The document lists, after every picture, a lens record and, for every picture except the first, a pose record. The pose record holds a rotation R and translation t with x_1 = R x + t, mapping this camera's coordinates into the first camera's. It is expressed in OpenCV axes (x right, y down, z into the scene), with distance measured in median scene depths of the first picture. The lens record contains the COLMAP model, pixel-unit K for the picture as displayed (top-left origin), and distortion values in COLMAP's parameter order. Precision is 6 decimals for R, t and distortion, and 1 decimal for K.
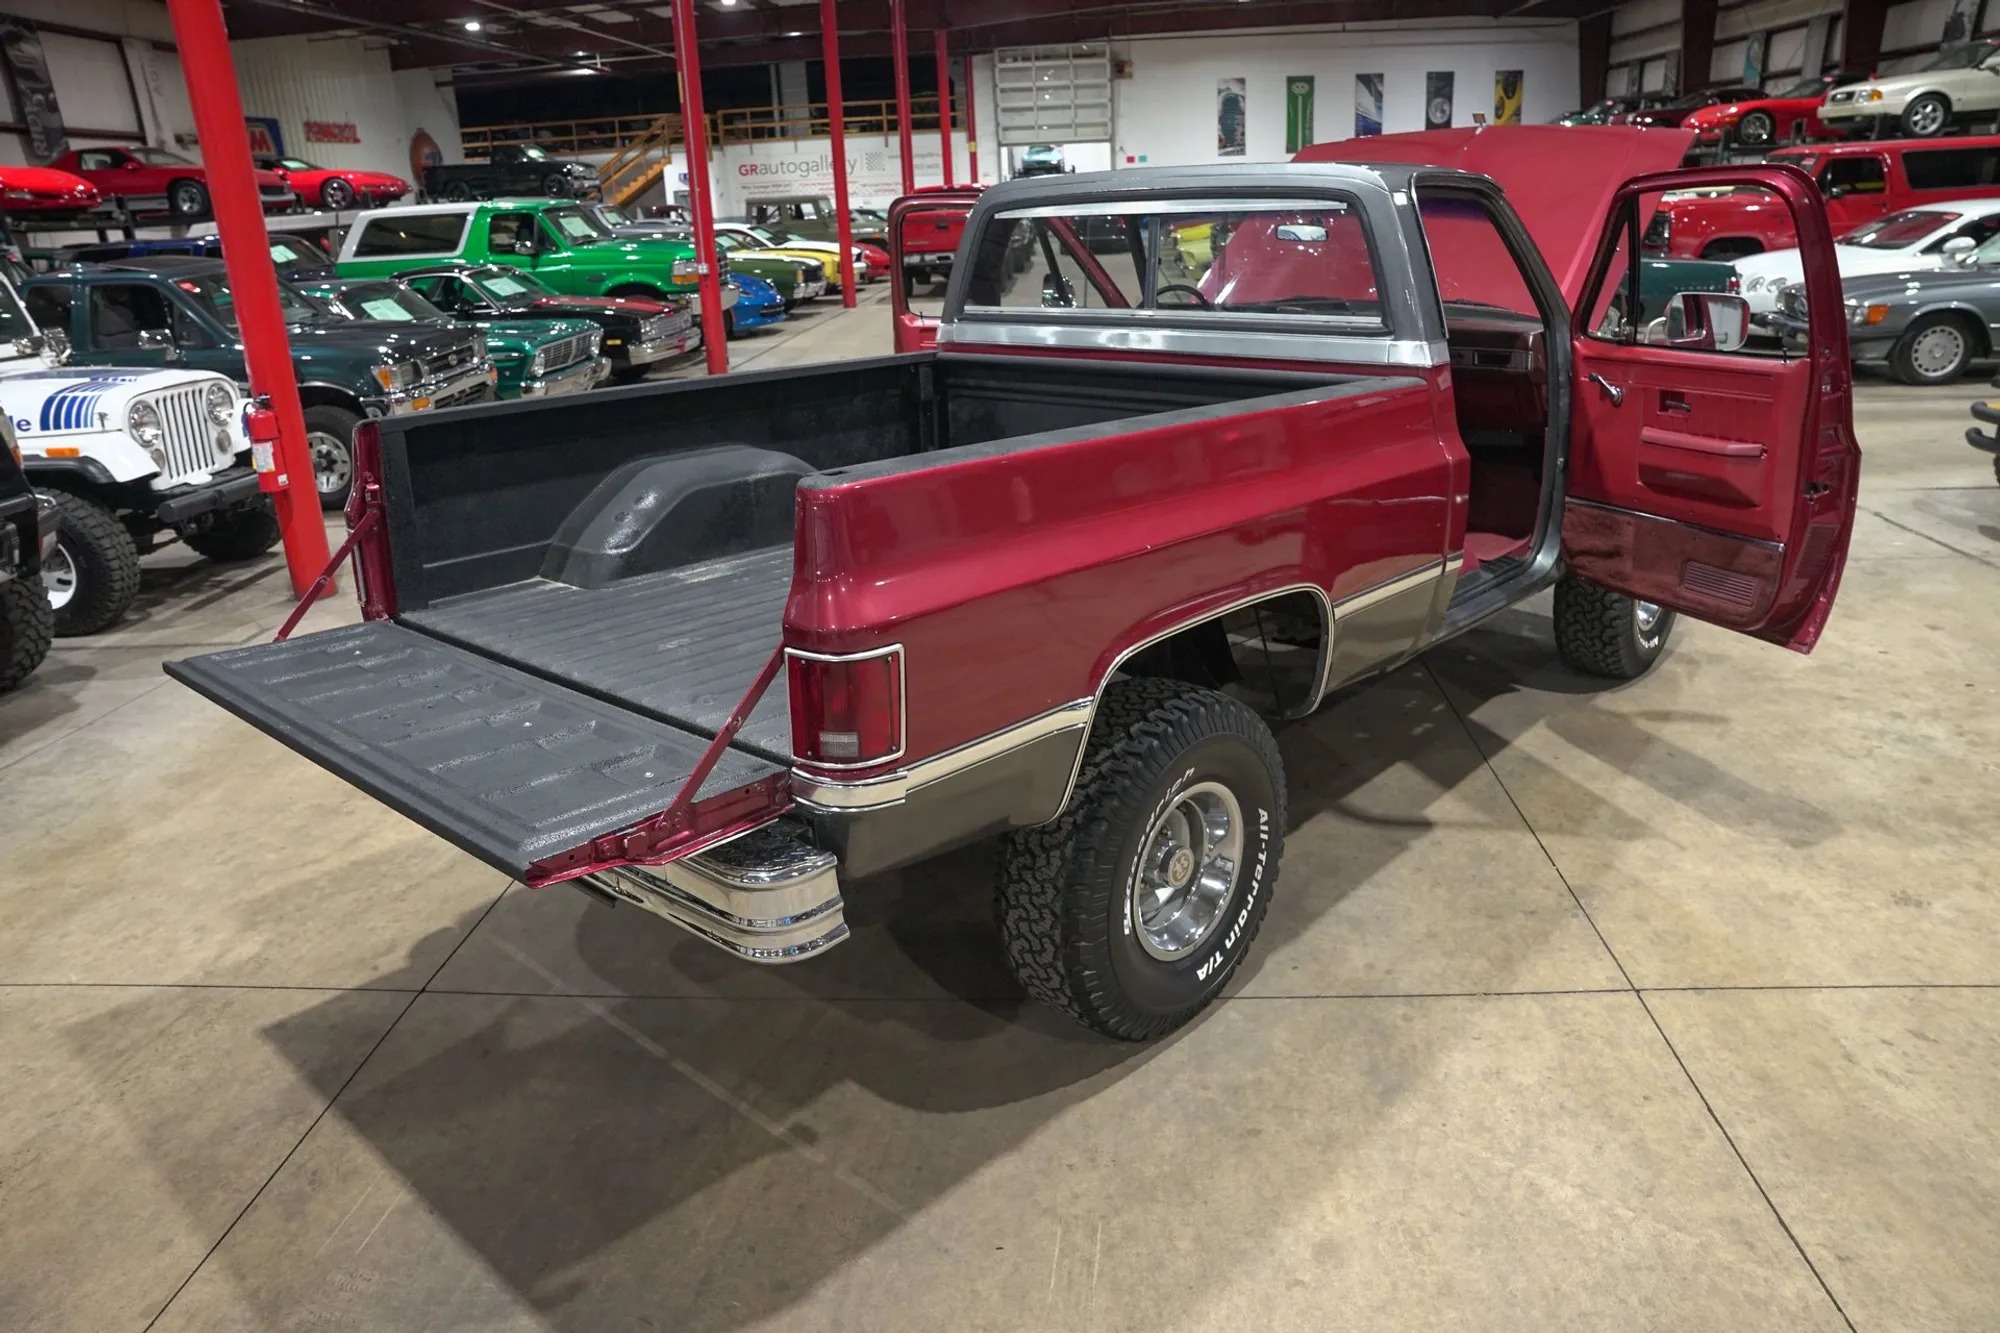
lens RADIAL K [[1366.1, 0, 1009.1], [0, 1366.1, 671.6], [0, 0, 1]] dist [-0.139048, 0.107970]
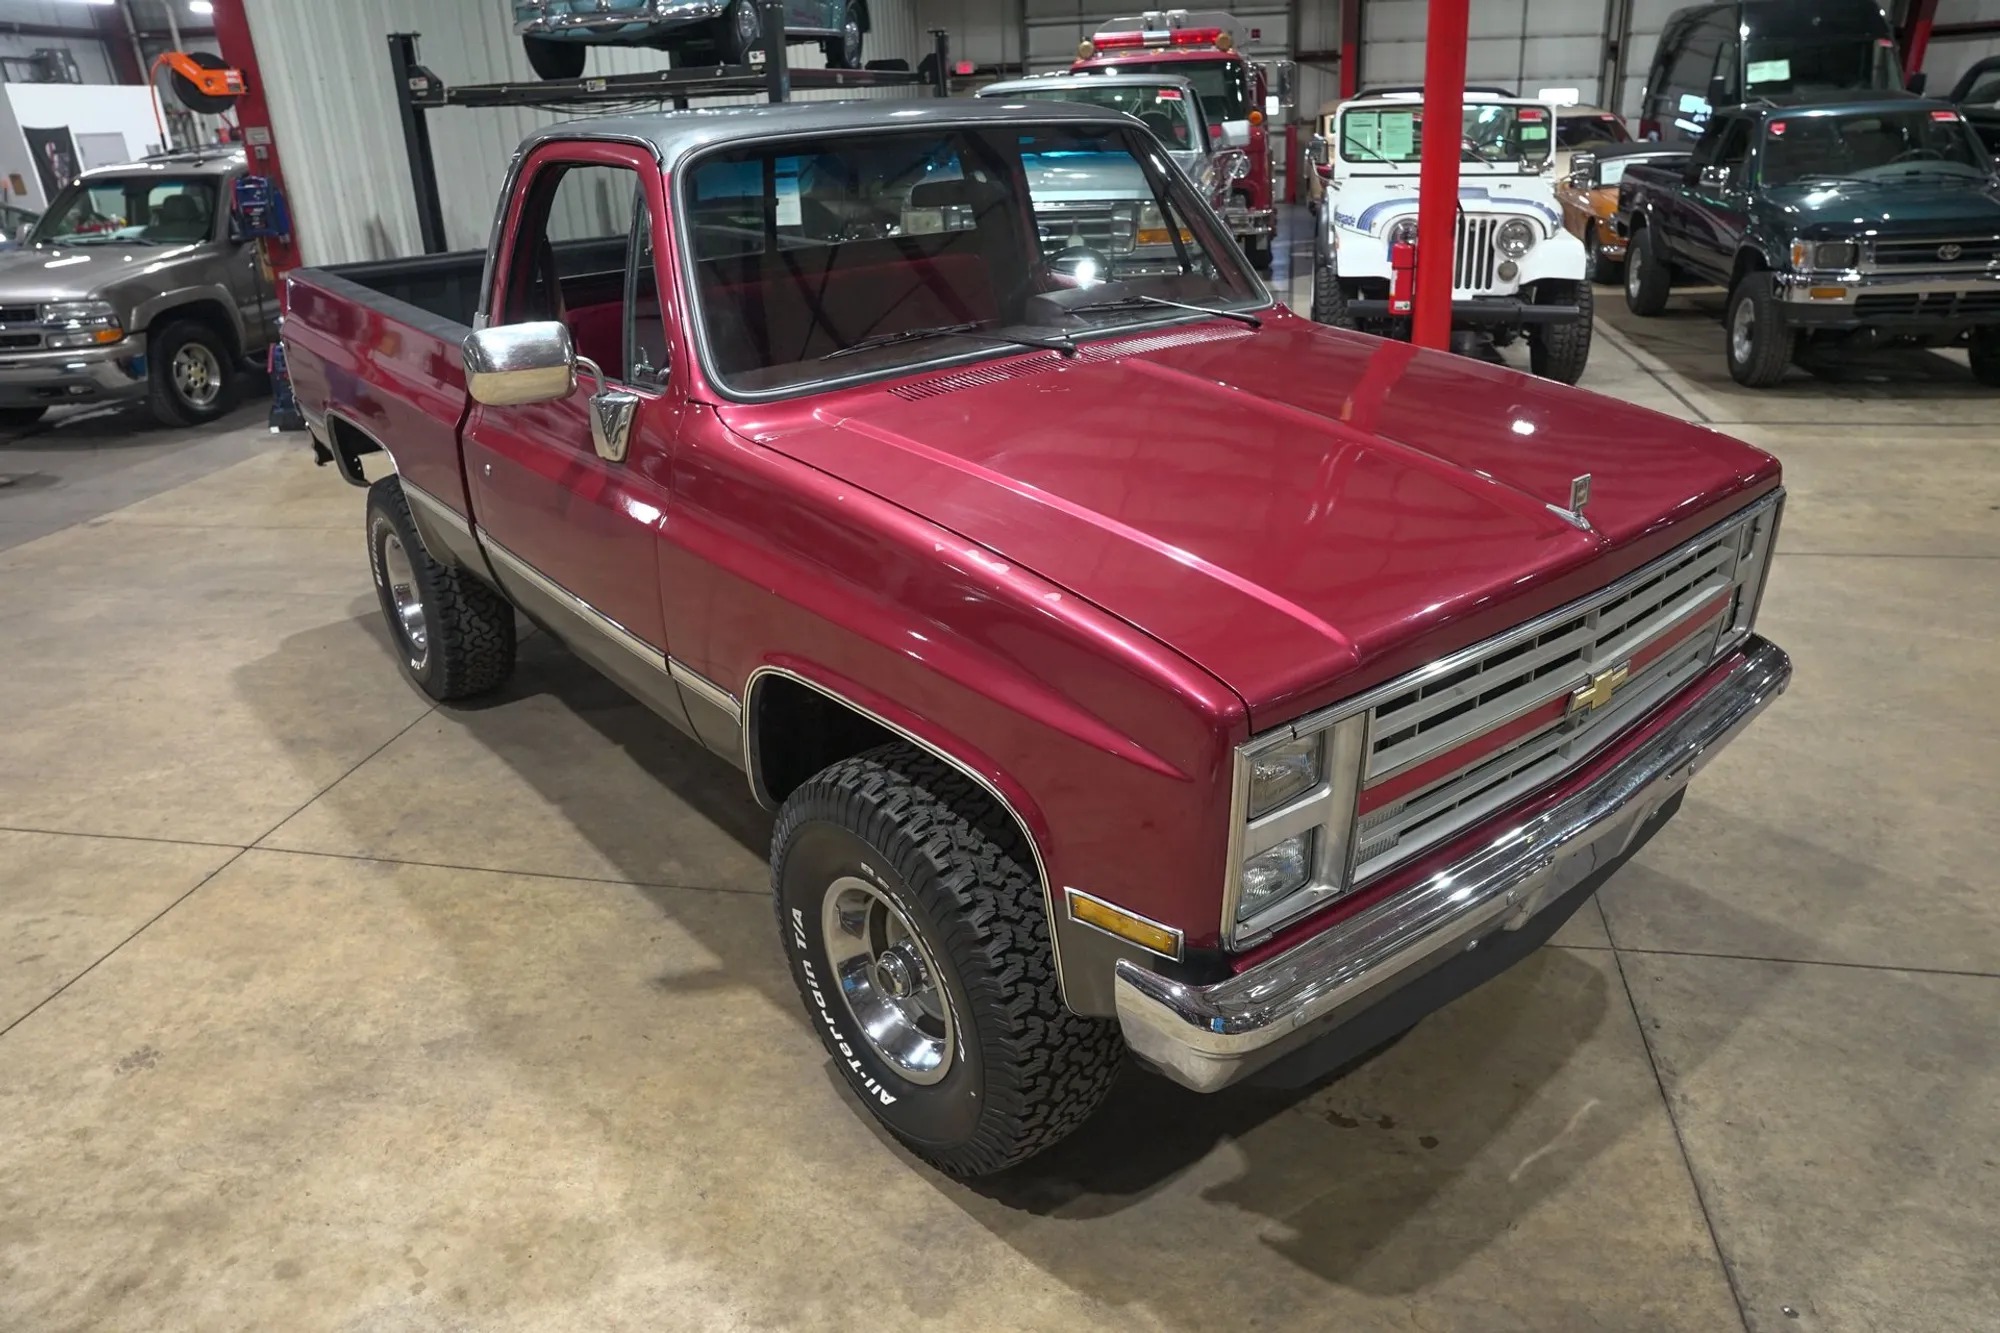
lens RADIAL K [[1366.1, 0, 998.1], [0, 1366.1, 659.5], [0, 0, 1]] dist [-0.139048, 0.107970]
pose [[-0.128782, 0.431534, -0.892857, 1.126444], [-0.290588, 0.844411, 0.450032, -0.524790], [0.948142, 0.317410, 0.016654, 1.279519]]
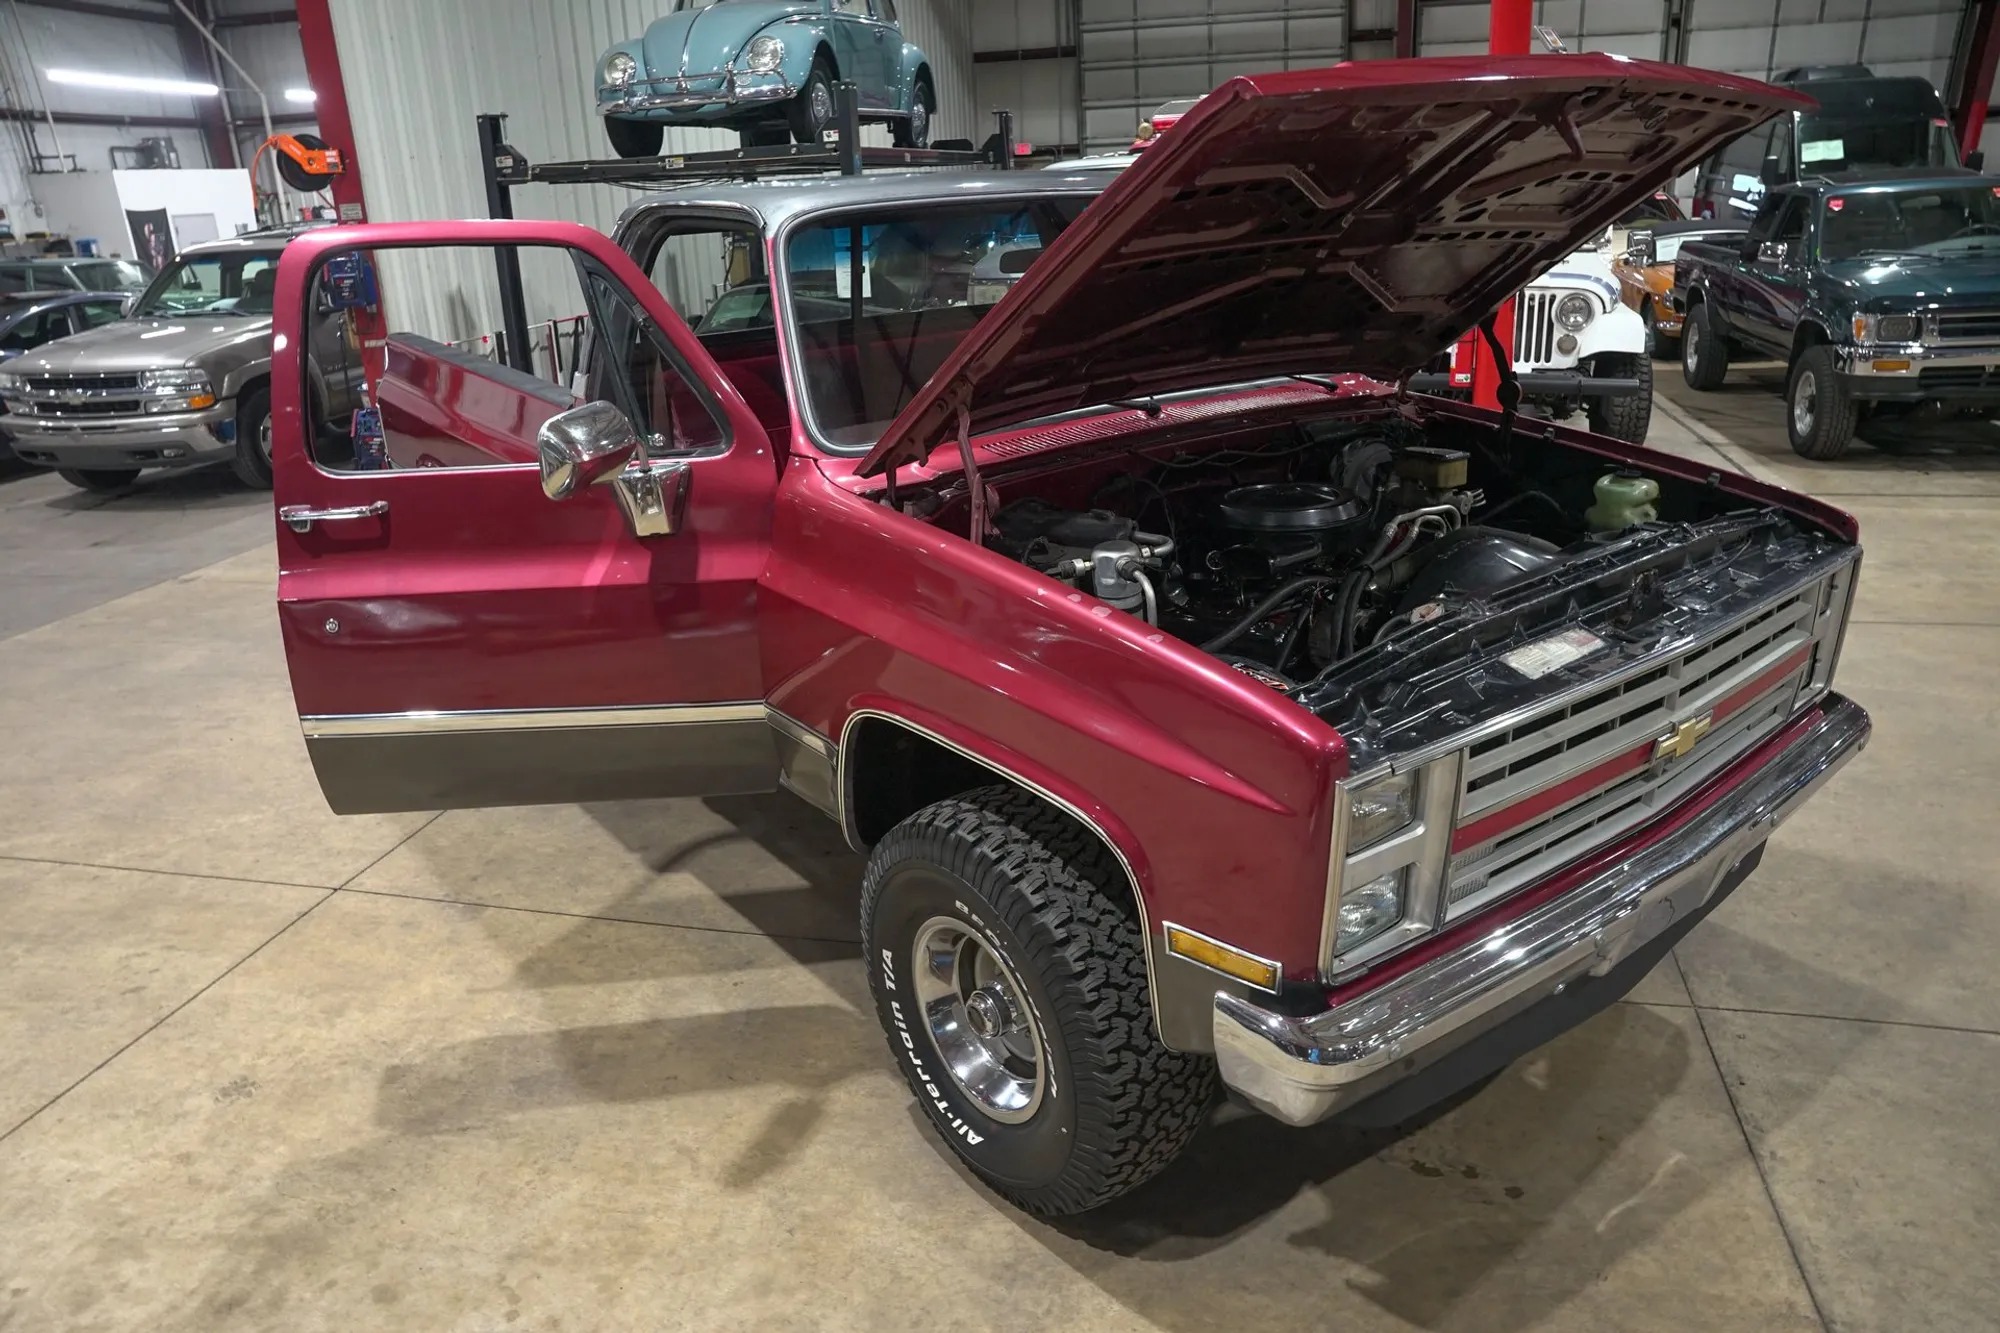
lens RADIAL K [[1366.1, 0, 999.9], [0, 1366.1, 658.5], [0, 0, 1]] dist [-0.139048, 0.107970]
pose [[-0.164118, 0.380053, -0.910288, 1.151183], [-0.285173, 0.865118, 0.412609, -0.514831], [0.944321, 0.327306, -0.033600, 1.263771]]
